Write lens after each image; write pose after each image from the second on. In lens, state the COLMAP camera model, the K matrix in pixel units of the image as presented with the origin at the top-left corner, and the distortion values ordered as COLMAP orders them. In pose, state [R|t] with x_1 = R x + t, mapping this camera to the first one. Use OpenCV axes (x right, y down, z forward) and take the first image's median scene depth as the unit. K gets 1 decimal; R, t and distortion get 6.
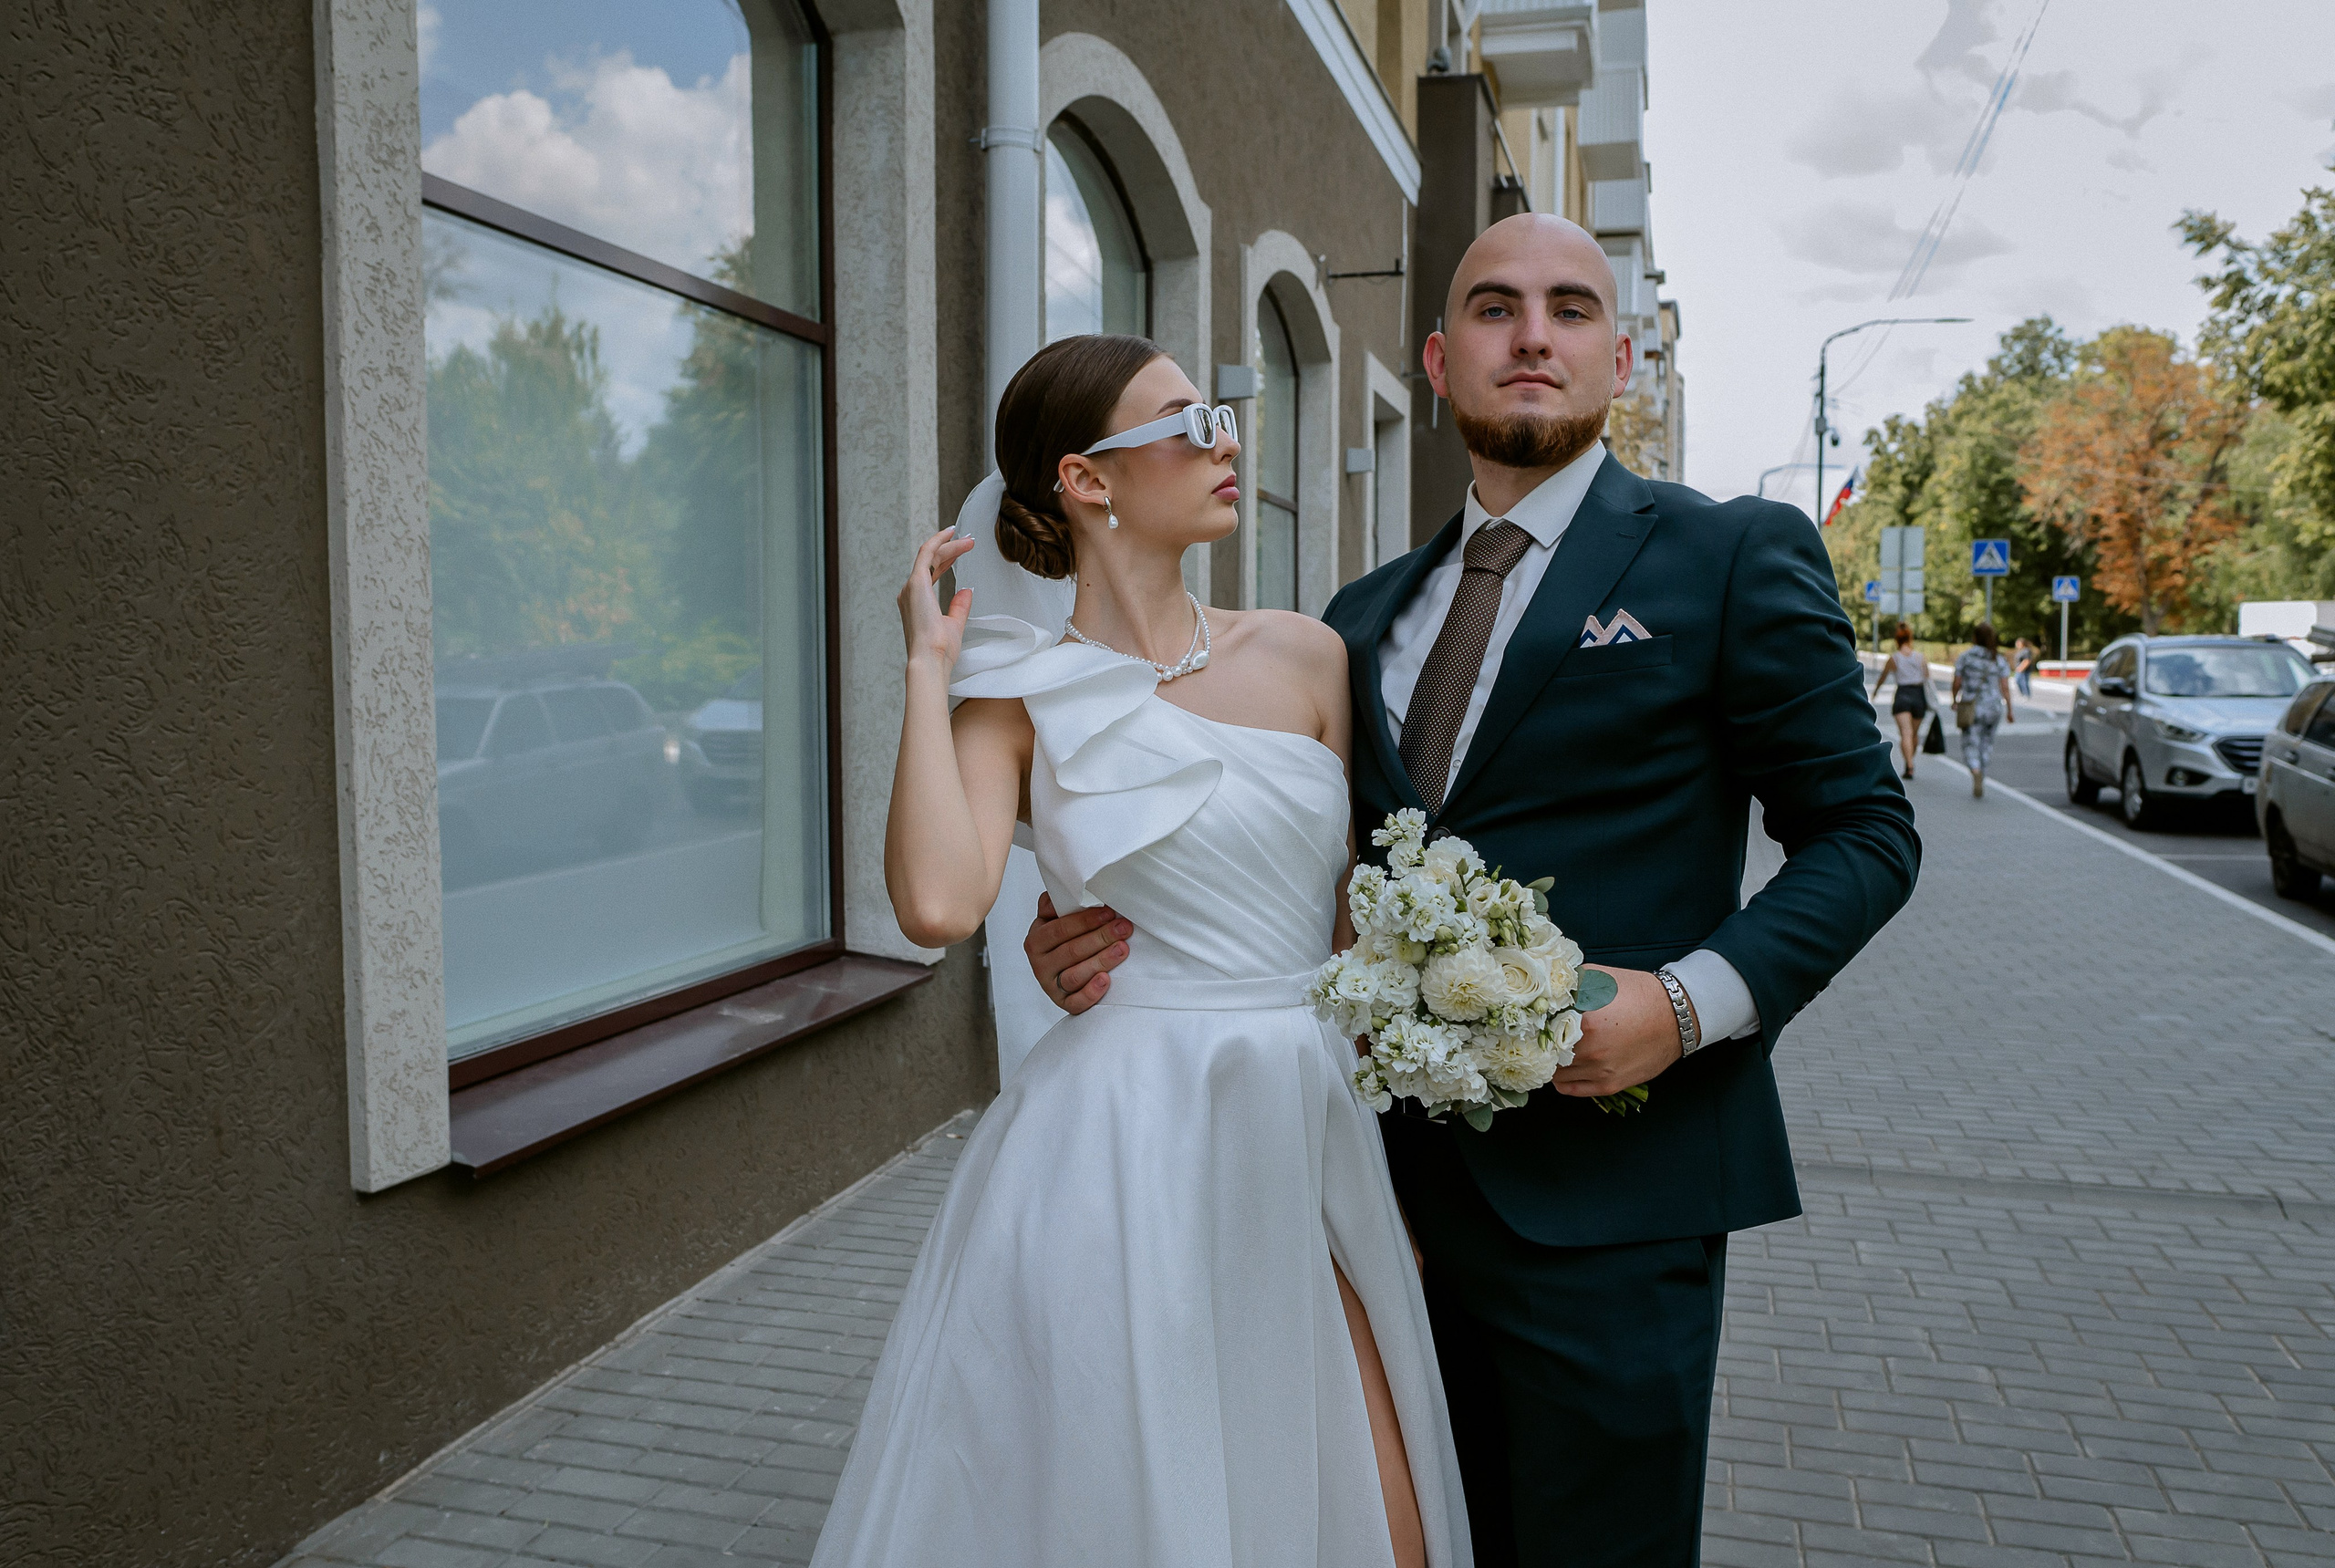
lens RADIAL K [[1968.0, 0, 1174.4], [0, 1968.0, 793.1], [0, 0, 1]] dist [0.007937, -0.013184]
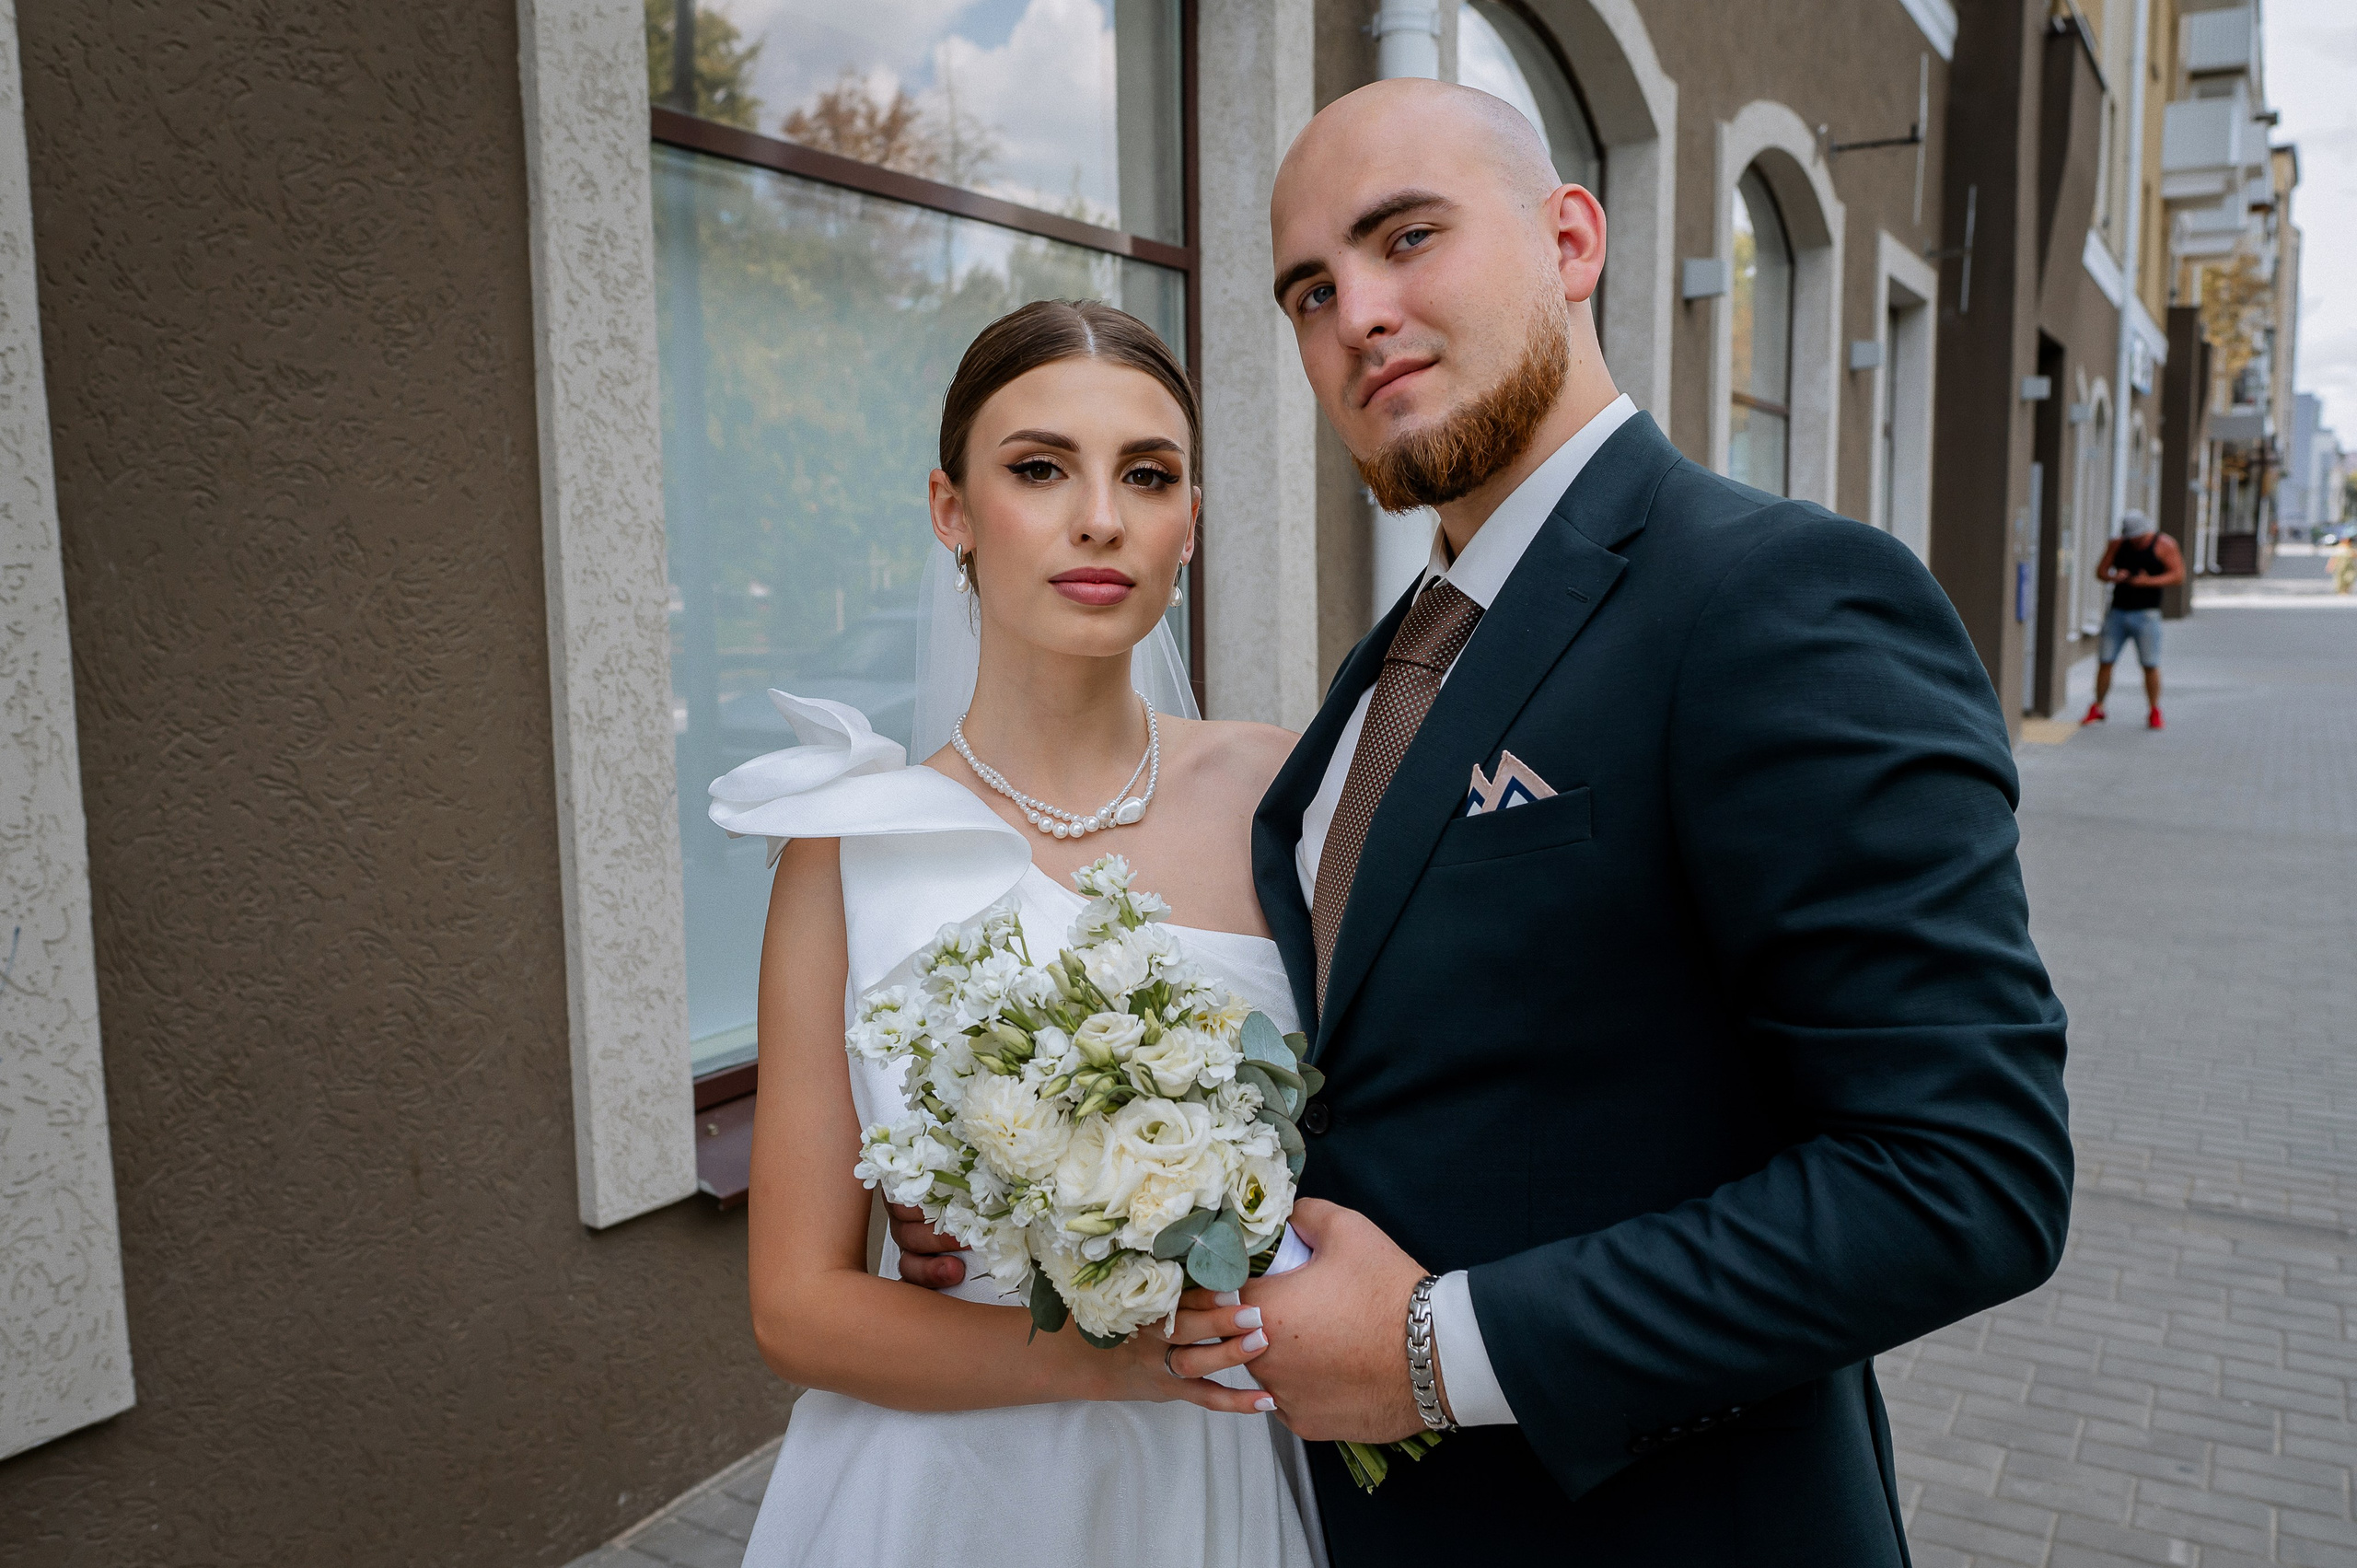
lens RADIAL K [[1961.7, 0, 1179.6], [0, 1961.7, 806.8], [0, 0, 1]] dist [0.006668, -0.009411]
pose [[0.966654, 0.019448, -0.255348, 0.093438], [-0.004838, 0.998321, 0.057722, -0.052274], [0.256042, -0.054562, 0.965125, 0.173768]]
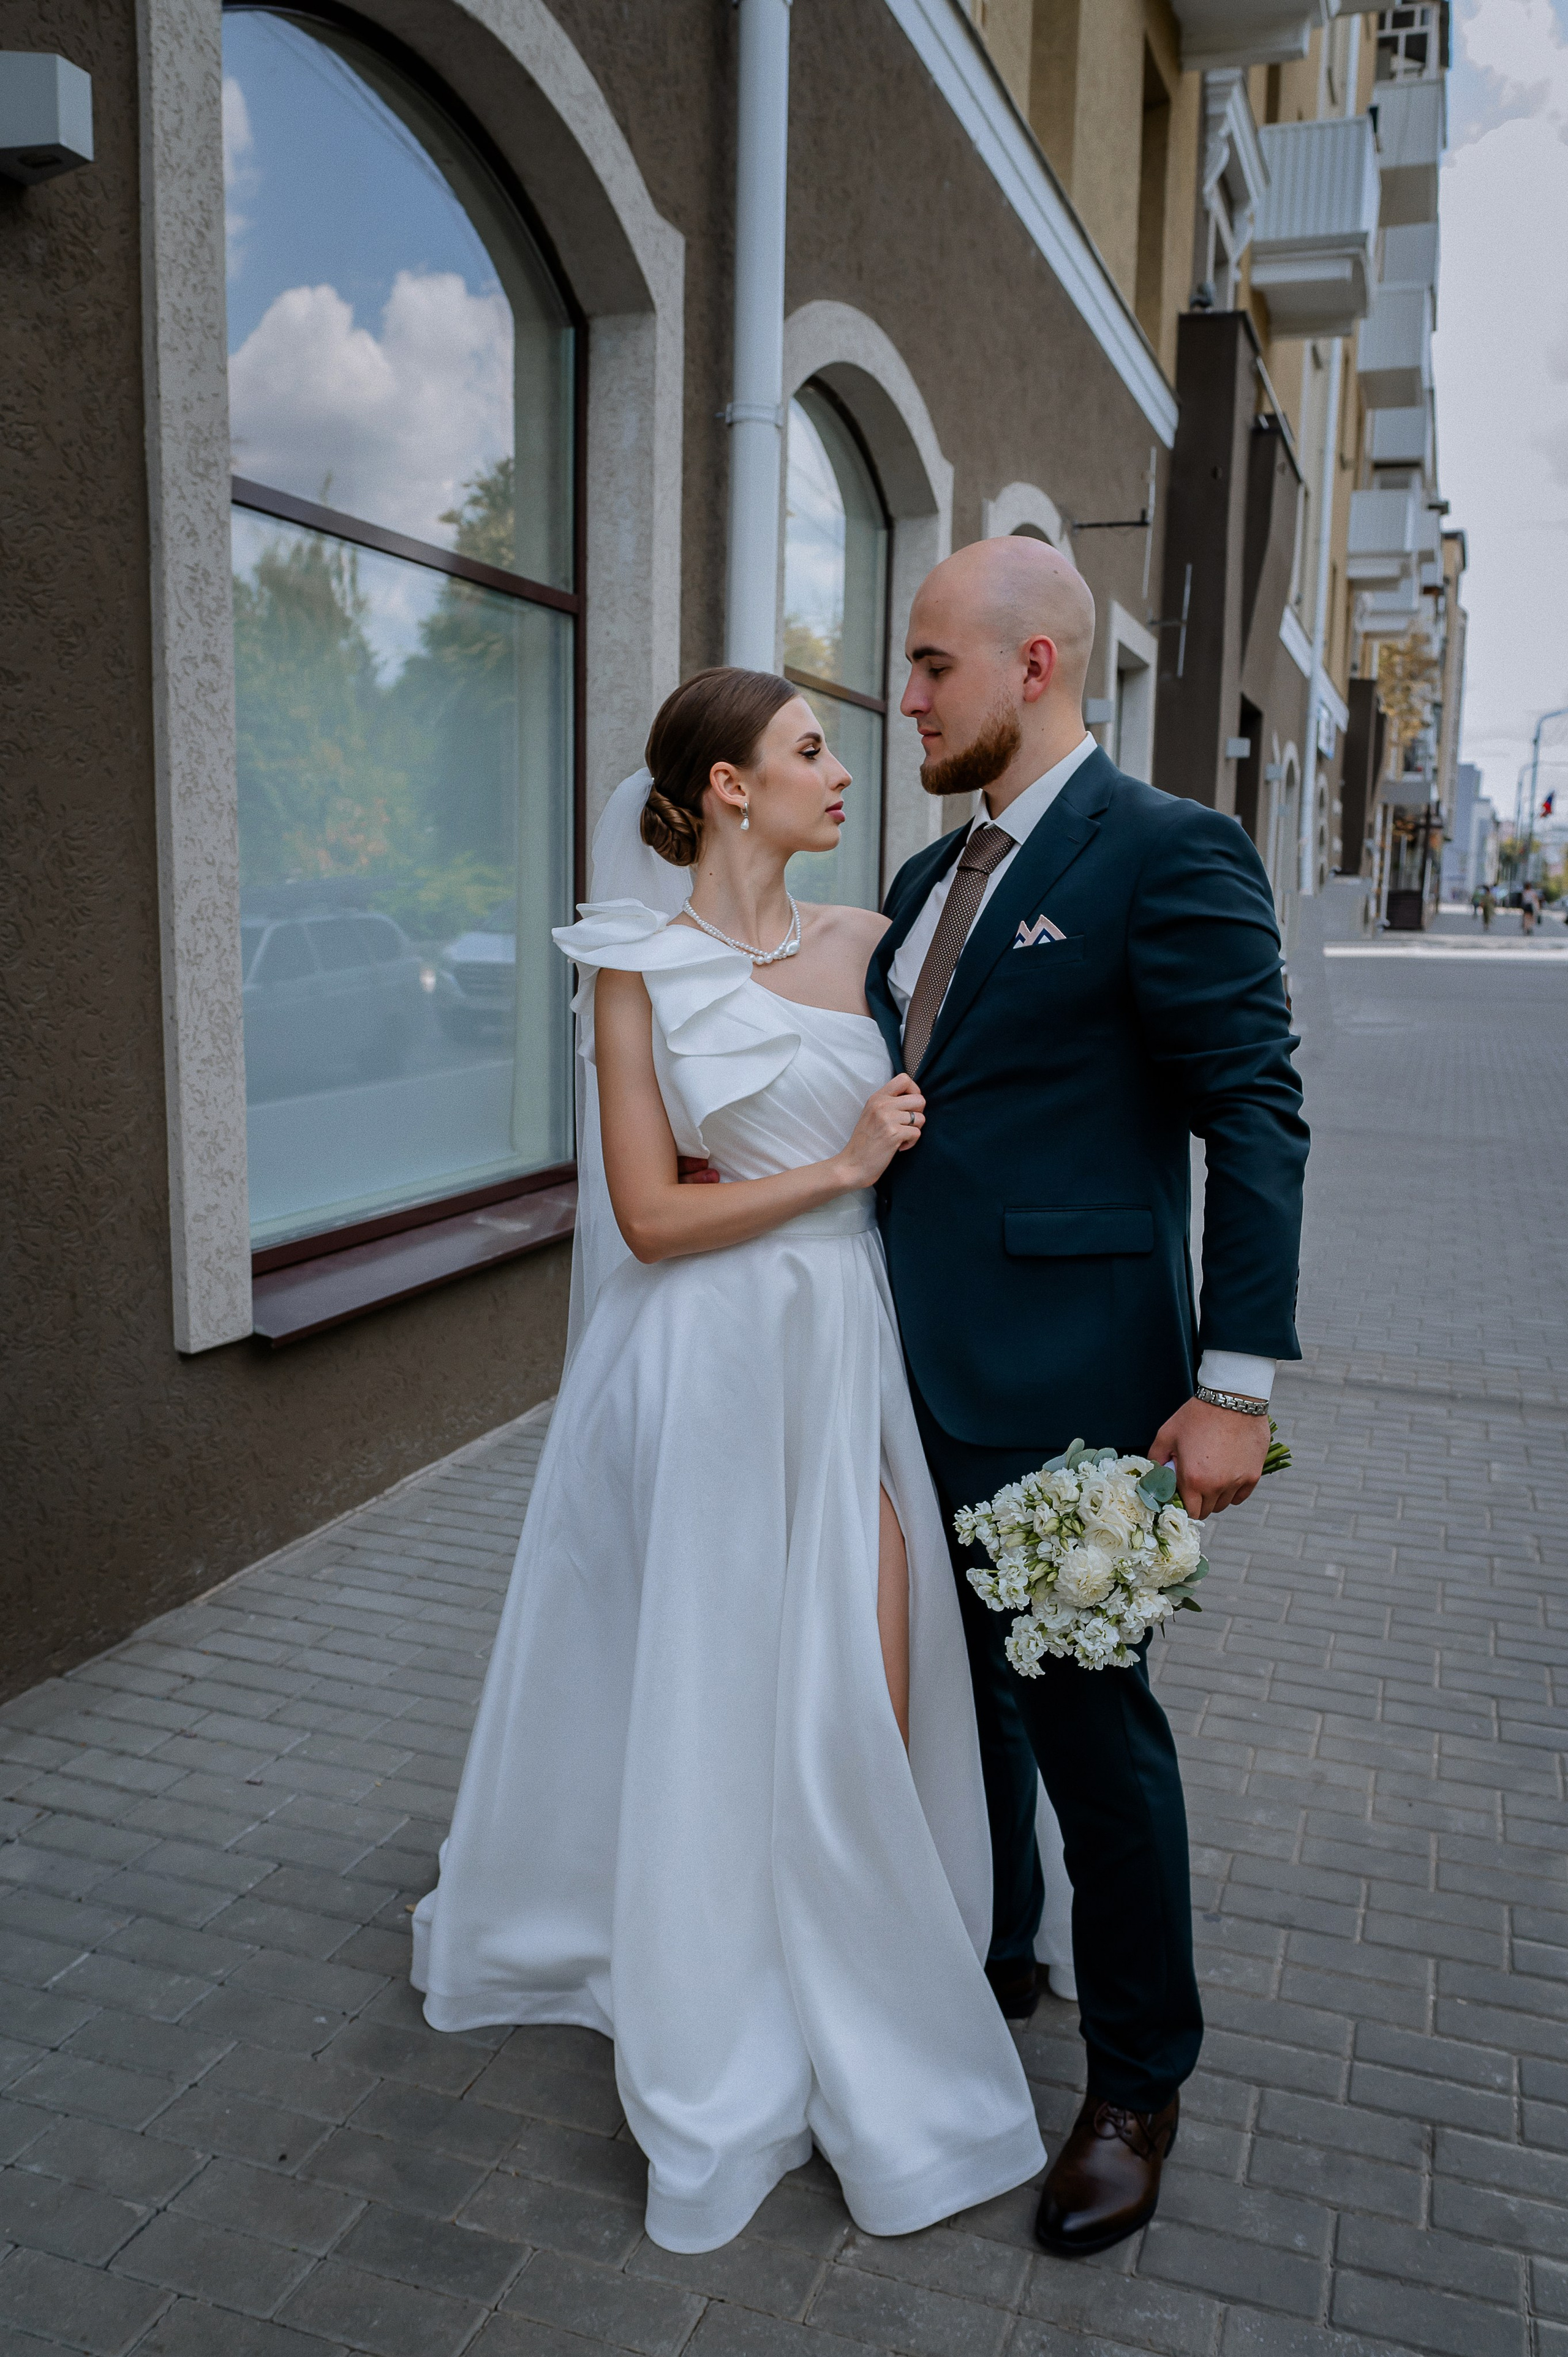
lens RADIAL K [[1961.6, 0, 769.5], [0, 1961.6, 1201.7], [0, 0, 1]] dist [0.006668, -0.009411]
pose [[0.996703, 0.031897, -0.074602, 0.031855], [-0.025351, 0.995877, 0.087101, -0.003490], [0.077072, -0.084922, 0.993402, -0.156083]]
